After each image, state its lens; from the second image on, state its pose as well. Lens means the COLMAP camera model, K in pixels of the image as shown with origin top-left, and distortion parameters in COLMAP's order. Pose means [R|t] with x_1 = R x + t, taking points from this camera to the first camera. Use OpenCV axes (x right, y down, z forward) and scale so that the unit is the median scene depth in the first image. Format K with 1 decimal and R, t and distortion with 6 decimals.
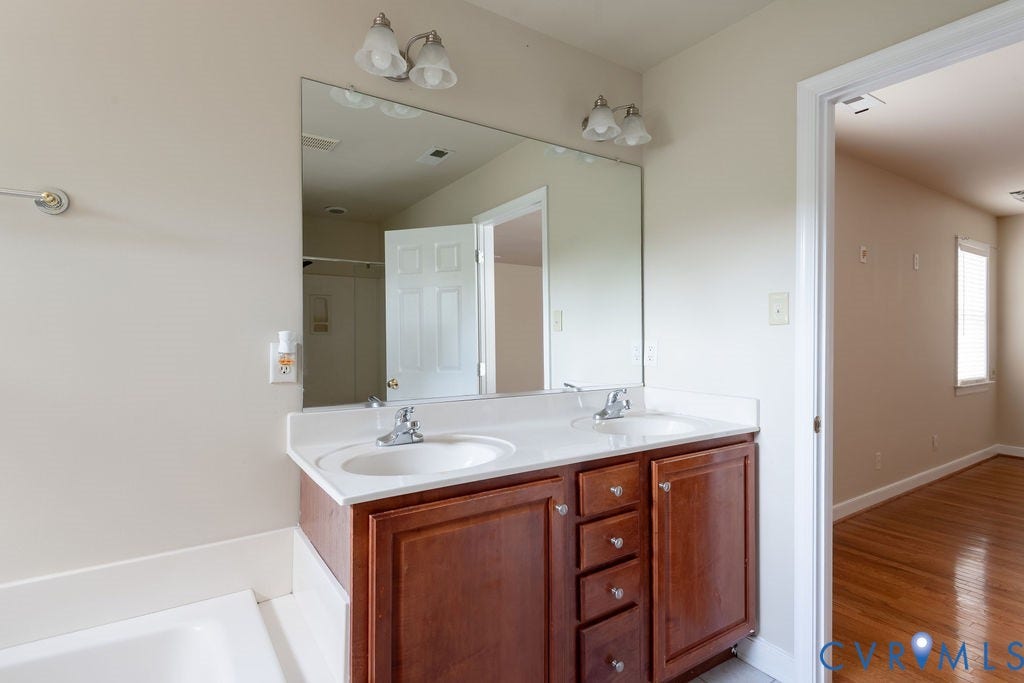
lens RADIAL K [[526.9, 0, 512.0], [0, 526.9, 341.5], [0, 0, 1]] dist [0.000426, 0.000014]
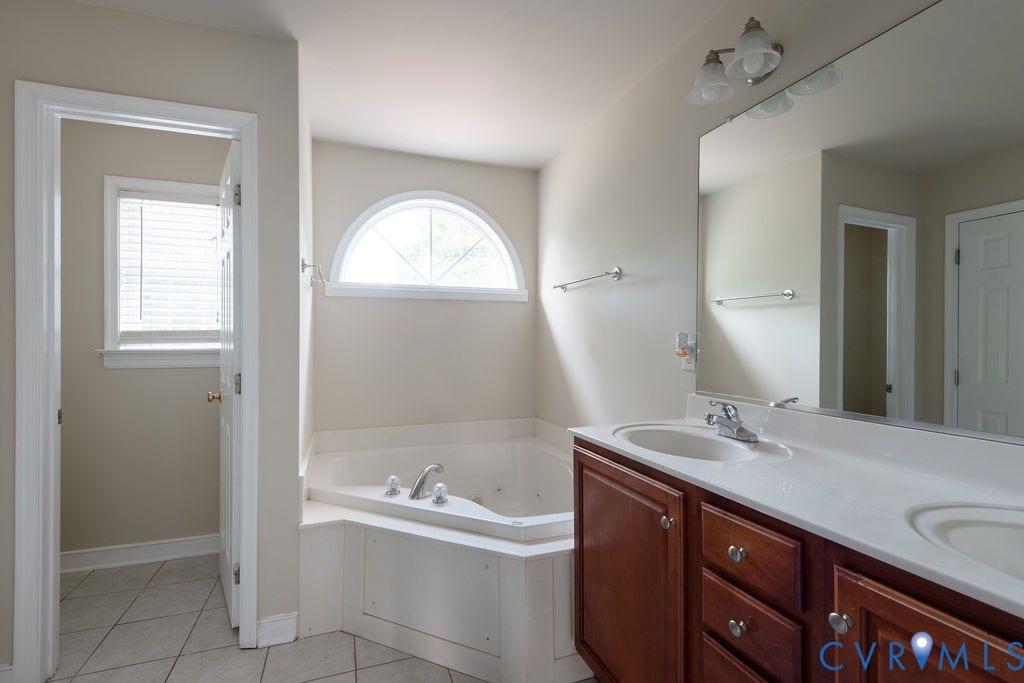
lens RADIAL K [[503.8, 0, 512.0], [0, 503.8, 341.5], [0, 0, 1]] dist [0.022178, -0.000451]
pose [[-0.261404, 0.004958, -0.965217, 1.181045], [-0.010082, 0.999918, 0.007866, -0.005959], [0.965177, 0.011788, -0.261333, 1.106955]]
